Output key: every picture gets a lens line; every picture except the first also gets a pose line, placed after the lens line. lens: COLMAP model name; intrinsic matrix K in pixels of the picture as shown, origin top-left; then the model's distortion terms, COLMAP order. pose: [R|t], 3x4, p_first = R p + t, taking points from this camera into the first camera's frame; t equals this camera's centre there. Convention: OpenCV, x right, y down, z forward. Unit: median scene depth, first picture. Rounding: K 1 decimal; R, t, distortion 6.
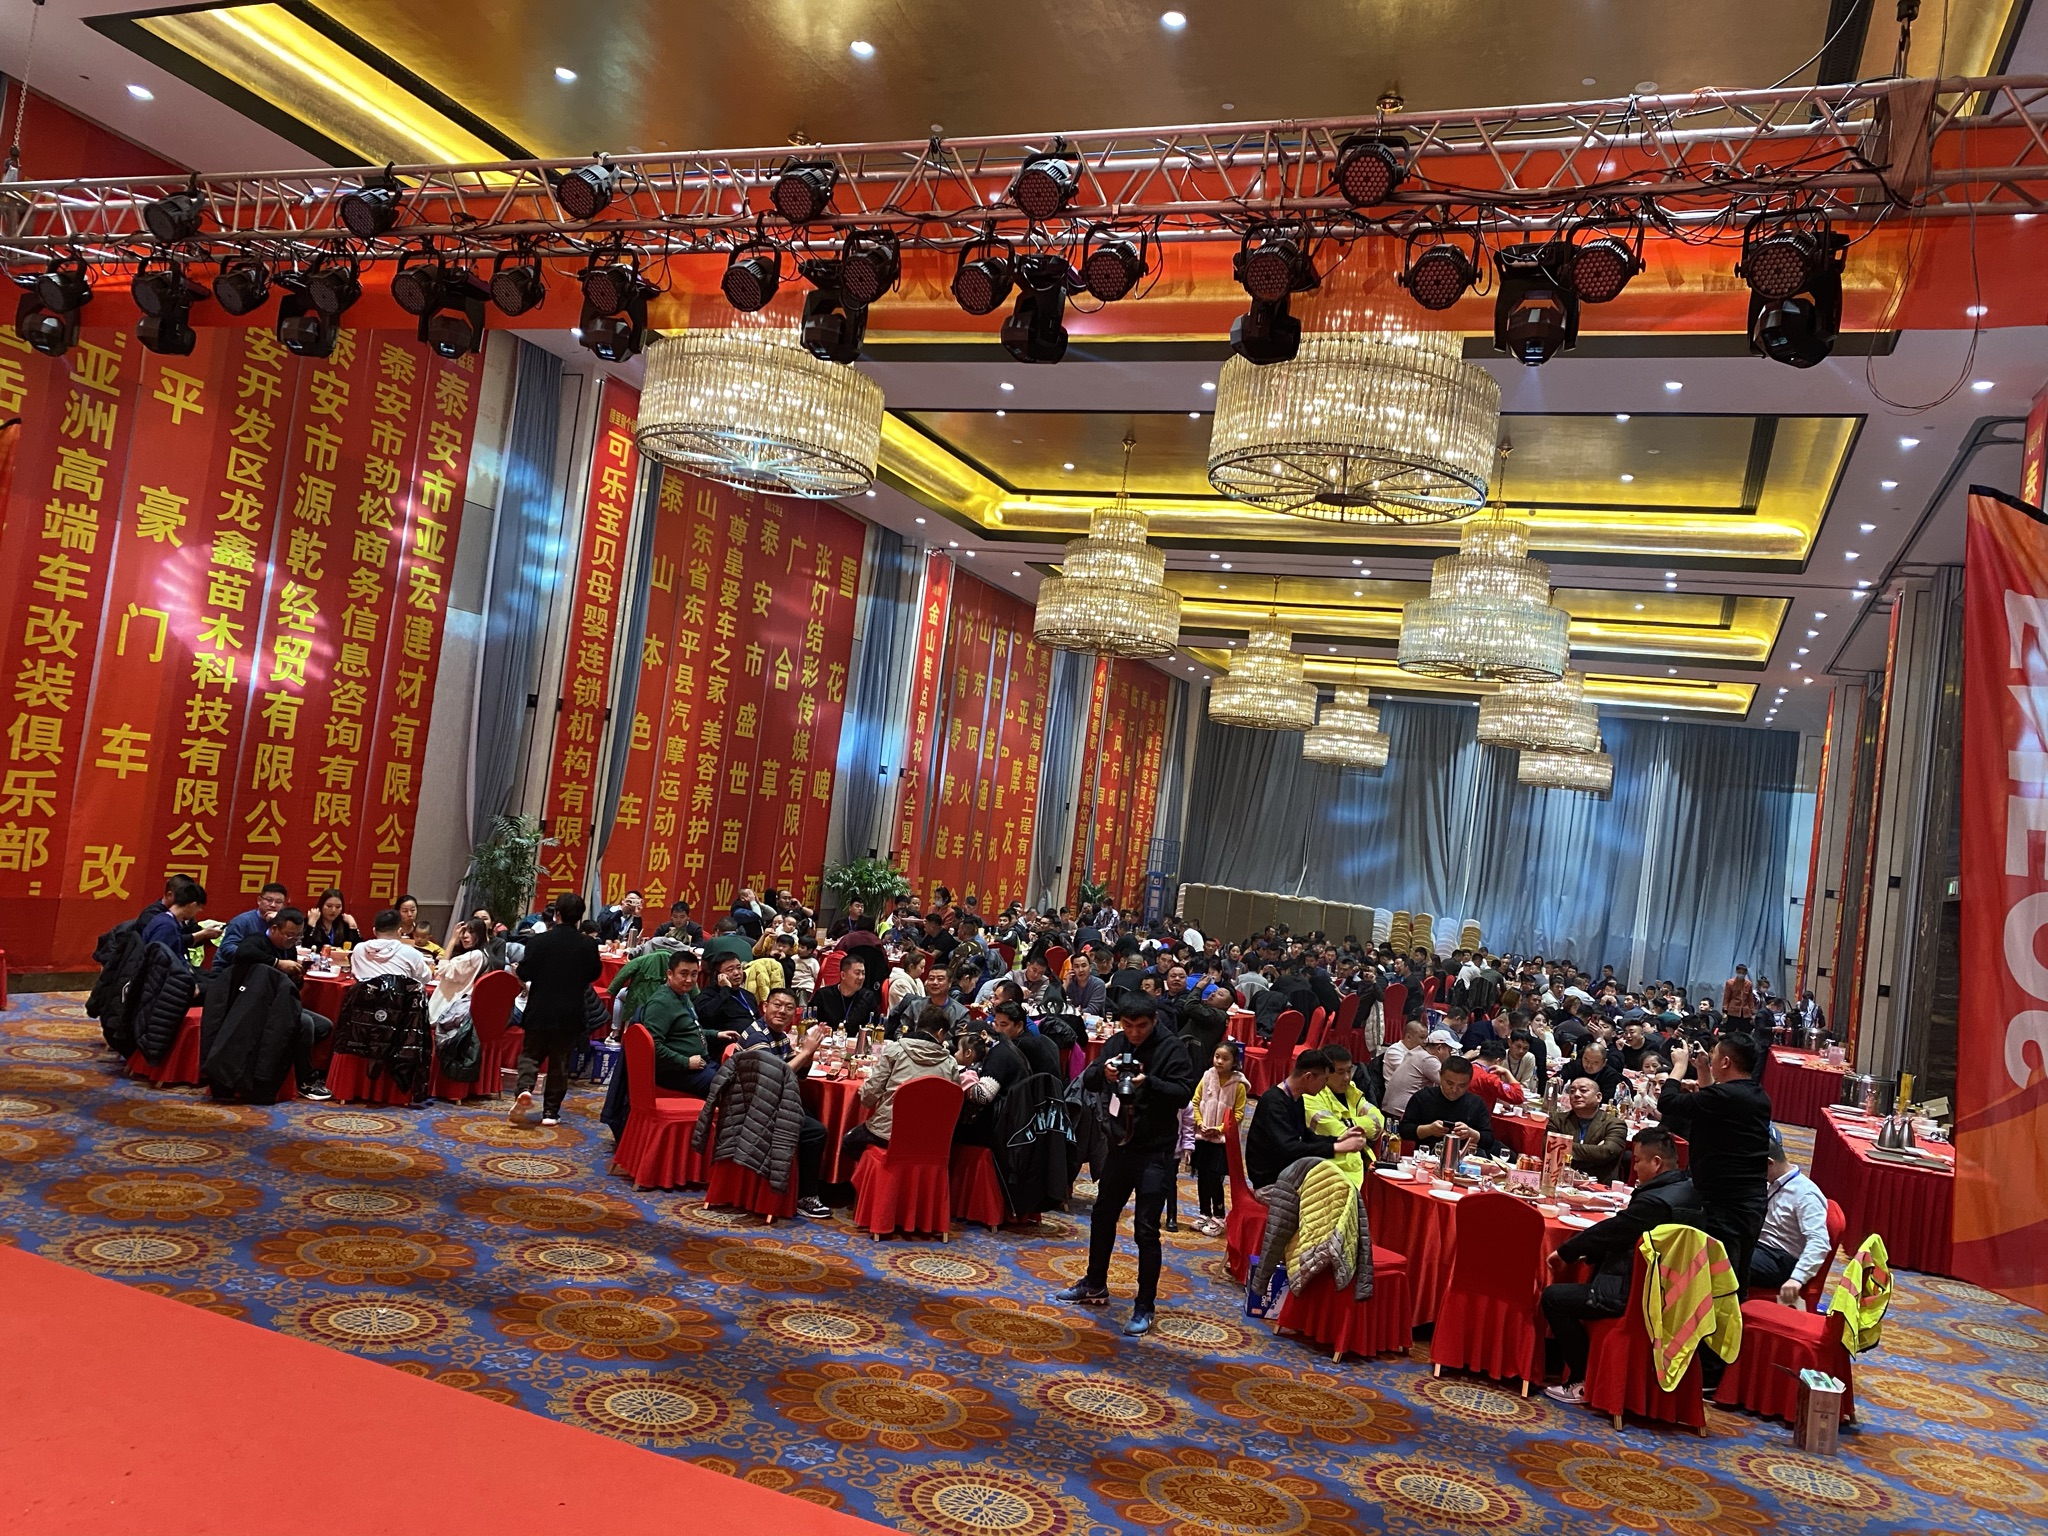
lens RADIAL K [[1529.9, 0, 1028.8], [0, 1529.9, 759.4], [0, 0, 1]] dist [0.055584, -0.063738]
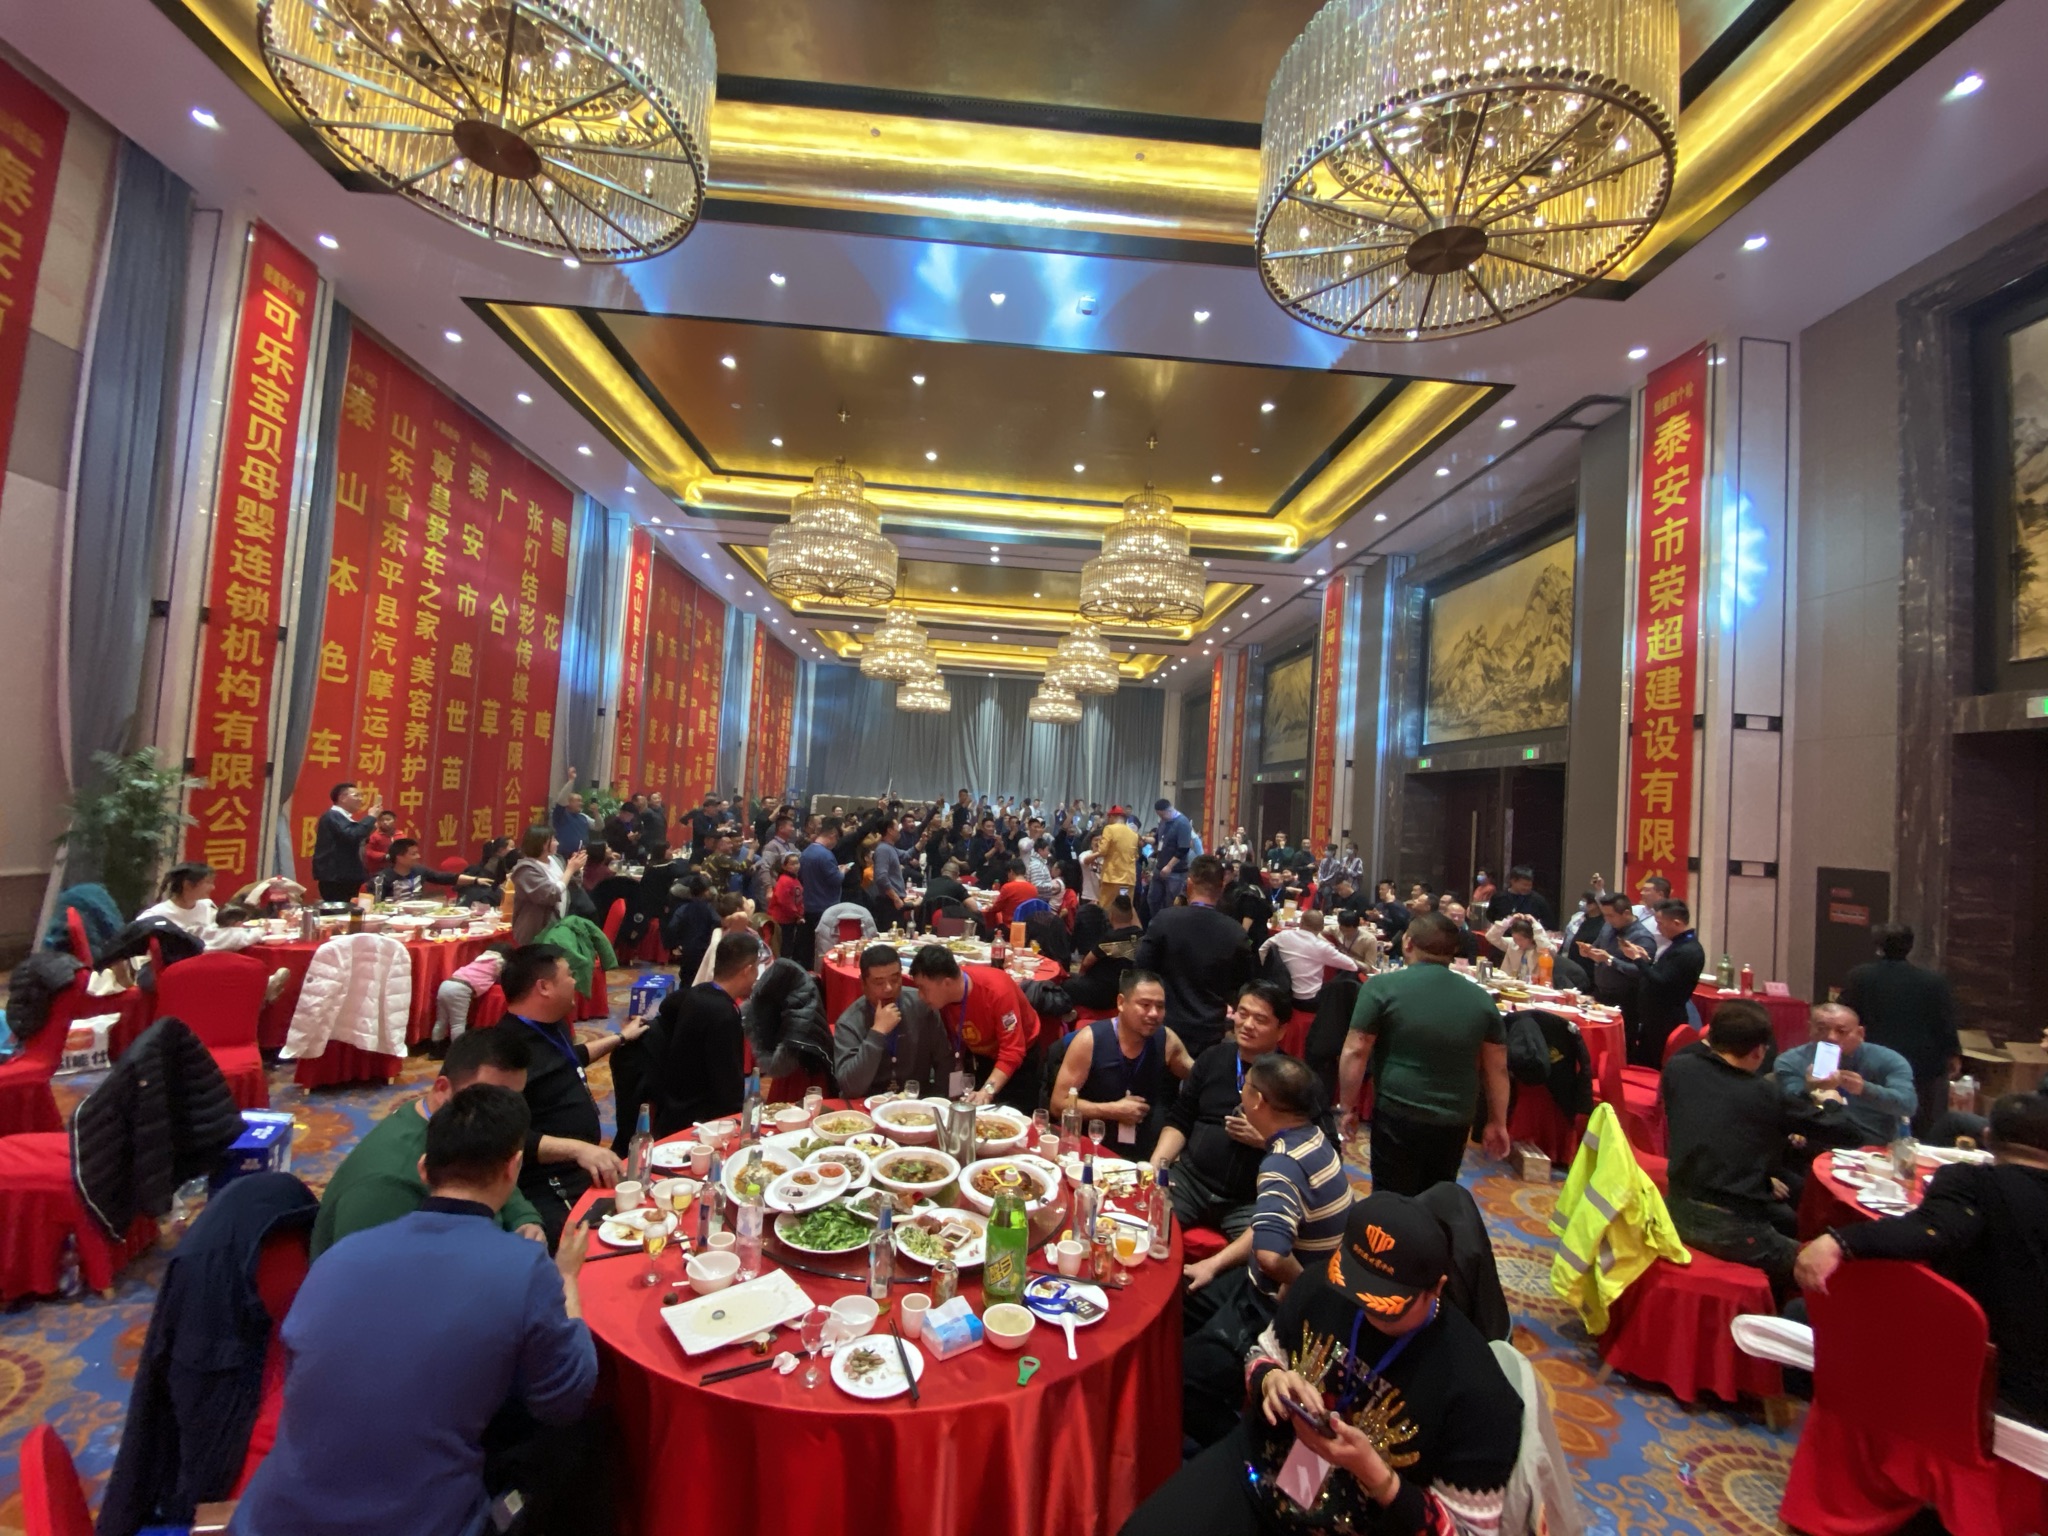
lens RADIAL K [[824.4, 0, 1022.4], [0, 824.4, 771.5], [0, 0, 1]] dist [-0.013386, -0.008177]
pose [[0.908180, -0.048510, 0.415759, -0.079565], [0.026052, 0.997887, 0.059524, 0.028015], [-0.417768, -0.043227, 0.907525, 0.365324]]
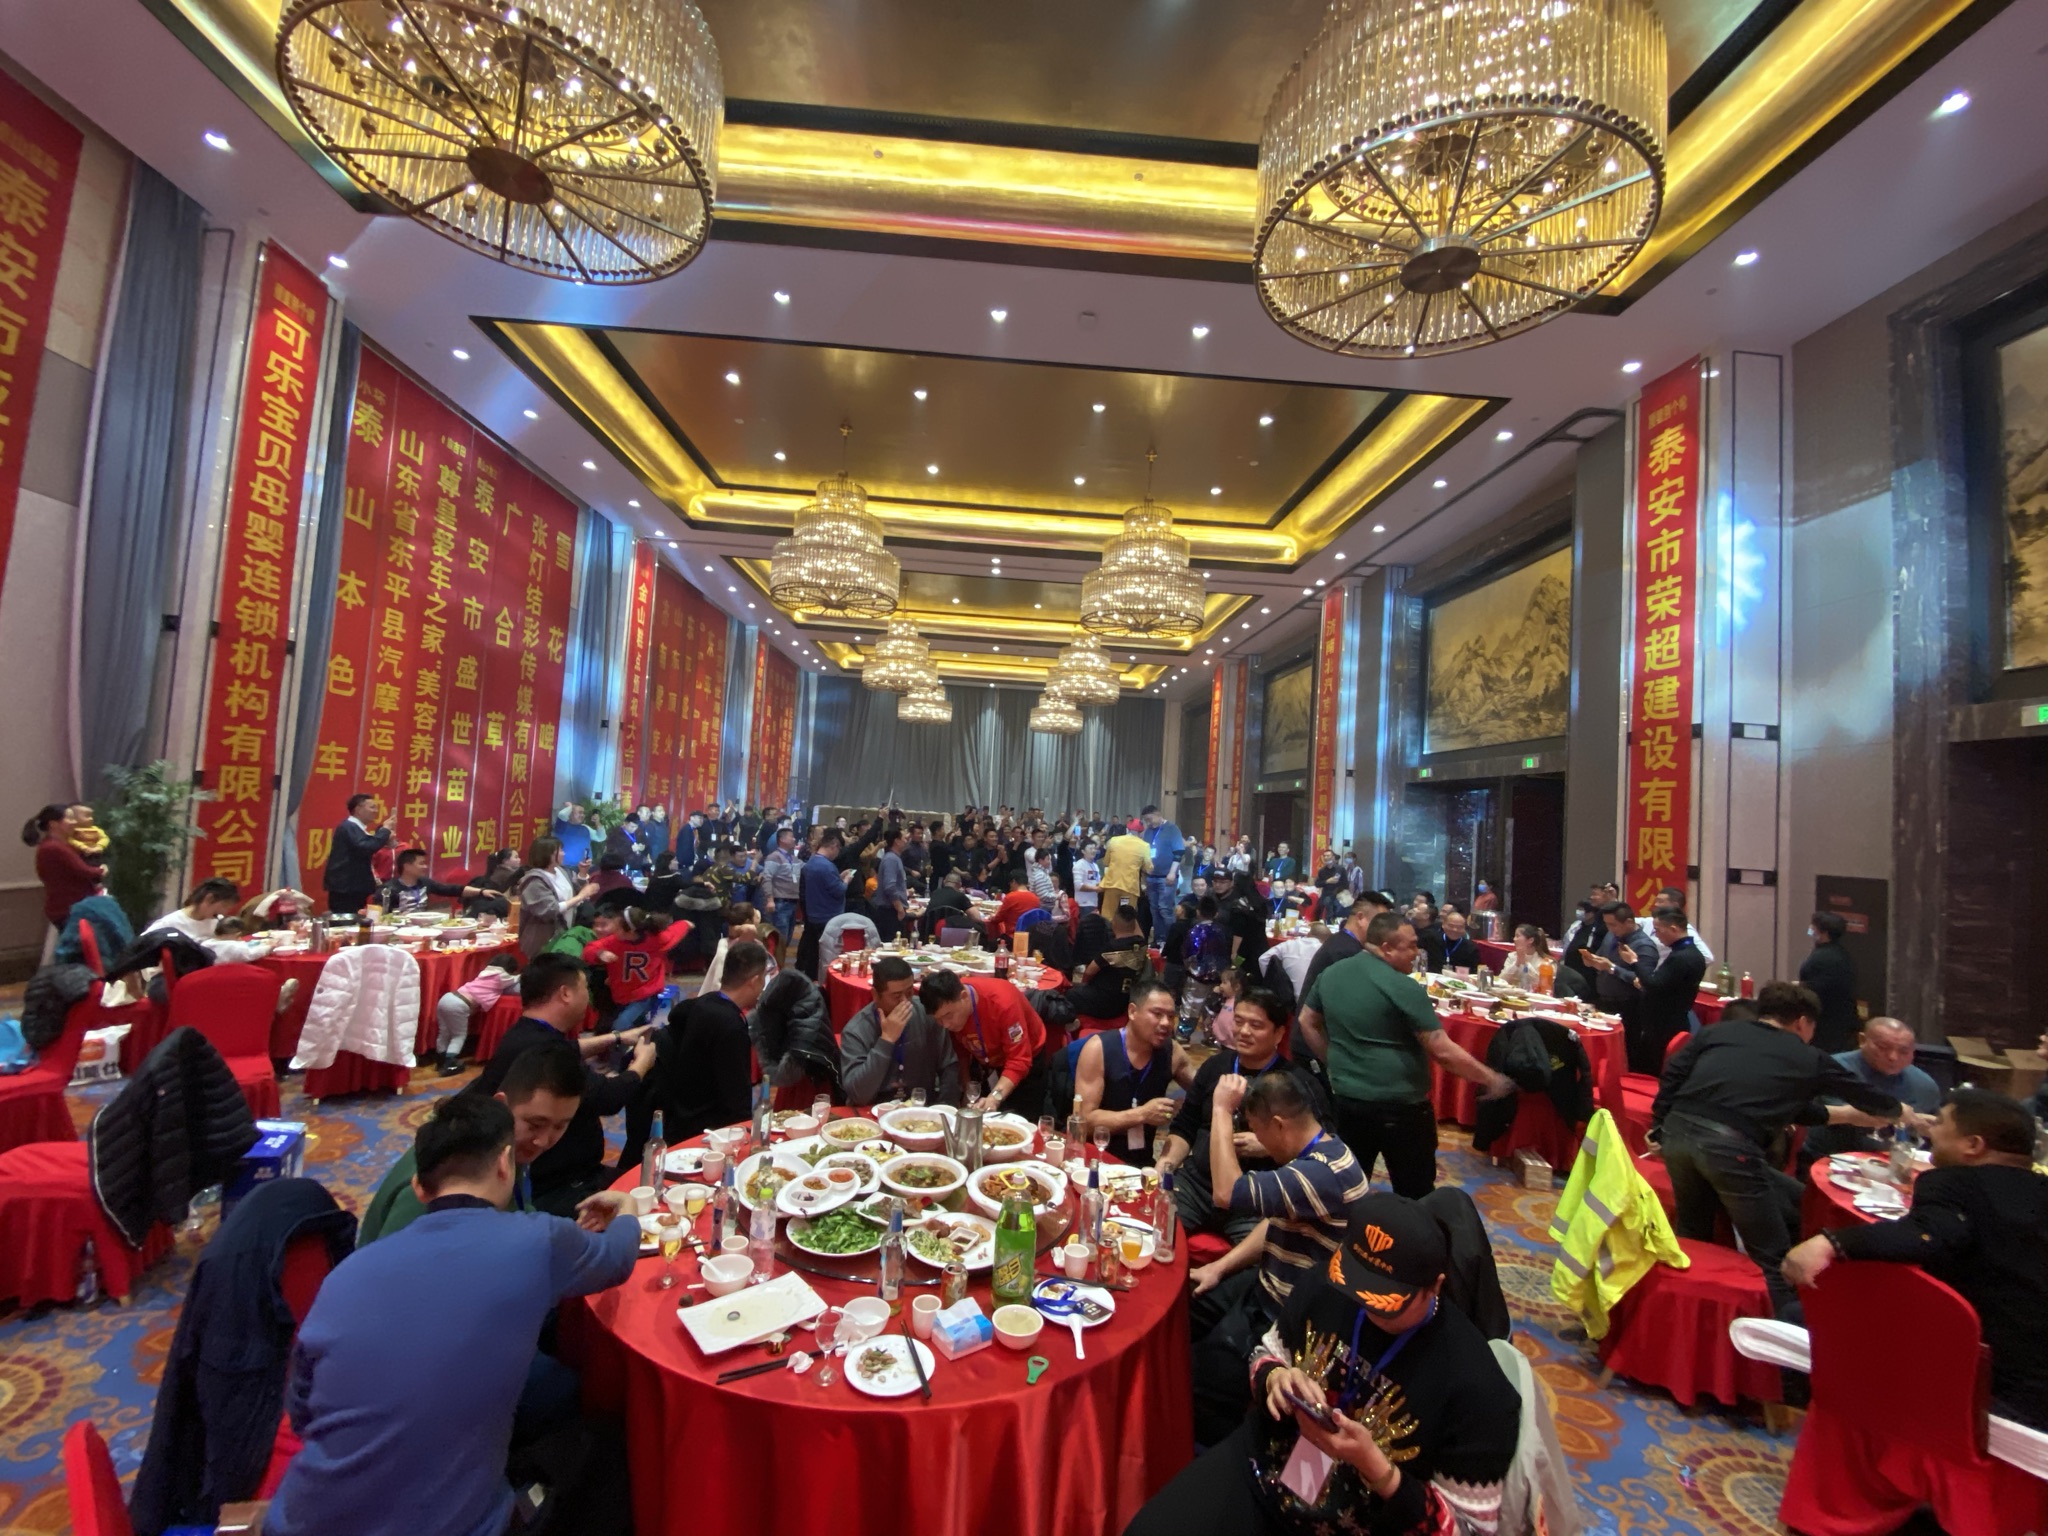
lens RADIAL K [[824.4, 0, 1021.7], [0, 824.4, 771.8], [0, 0, 1]] dist [-0.013386, -0.008177]
pose [[0.908619, -0.045954, 0.415090, -0.081404], [0.028849, 0.998460, 0.047387, 0.027613], [-0.416628, -0.031082, 0.908546, 0.363160]]
